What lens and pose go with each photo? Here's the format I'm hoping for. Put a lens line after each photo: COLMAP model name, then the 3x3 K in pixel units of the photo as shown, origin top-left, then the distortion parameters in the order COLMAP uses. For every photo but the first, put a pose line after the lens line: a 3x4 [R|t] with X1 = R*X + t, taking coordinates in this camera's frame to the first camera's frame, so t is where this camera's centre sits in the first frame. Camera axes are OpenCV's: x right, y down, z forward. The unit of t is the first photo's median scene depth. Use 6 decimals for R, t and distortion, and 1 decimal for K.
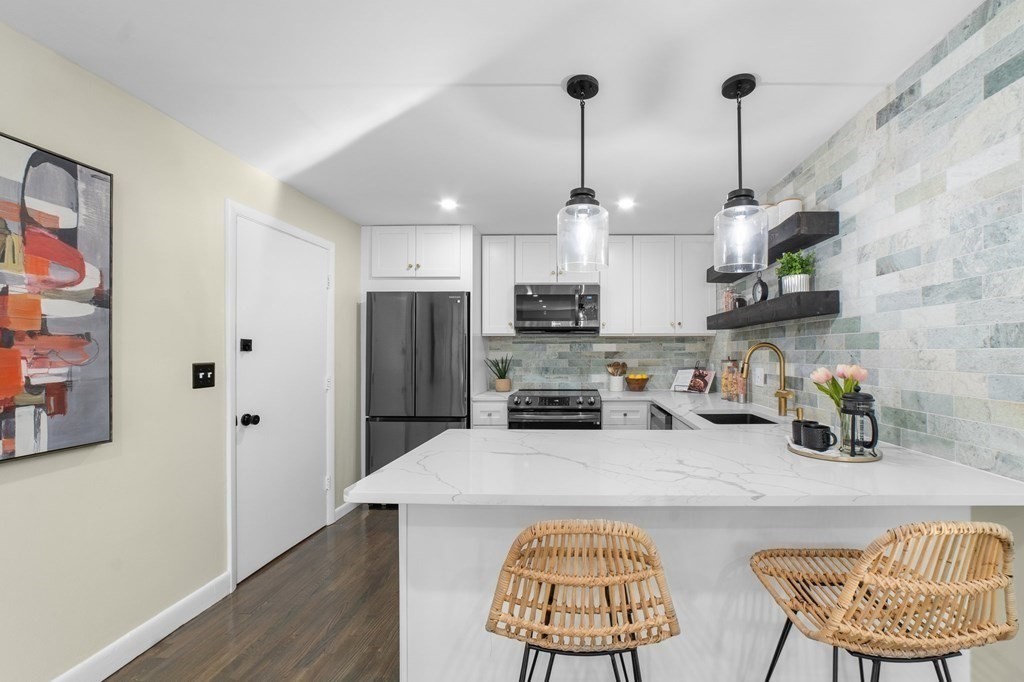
lens RADIAL K [[425.8, 0, 512.0], [0, 425.8, 341.0], [0, 0, 1]] dist [-0.037260, 0.000182]
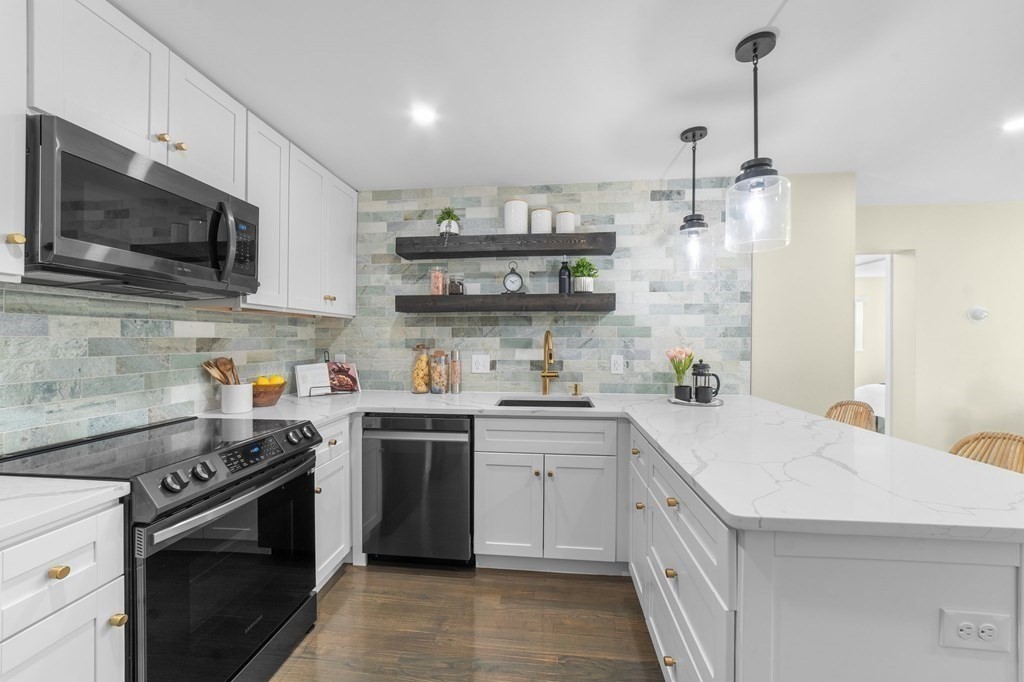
lens RADIAL K [[425.8, 0, 512.0], [0, 425.8, 341.0], [0, 0, 1]] dist [-0.037260, 0.000182]
pose [[-0.075182, -0.002555, 0.997167, -0.624525], [-0.025857, 0.999665, 0.000612, 0.040412], [-0.996835, -0.025738, -0.075223, 1.433855]]
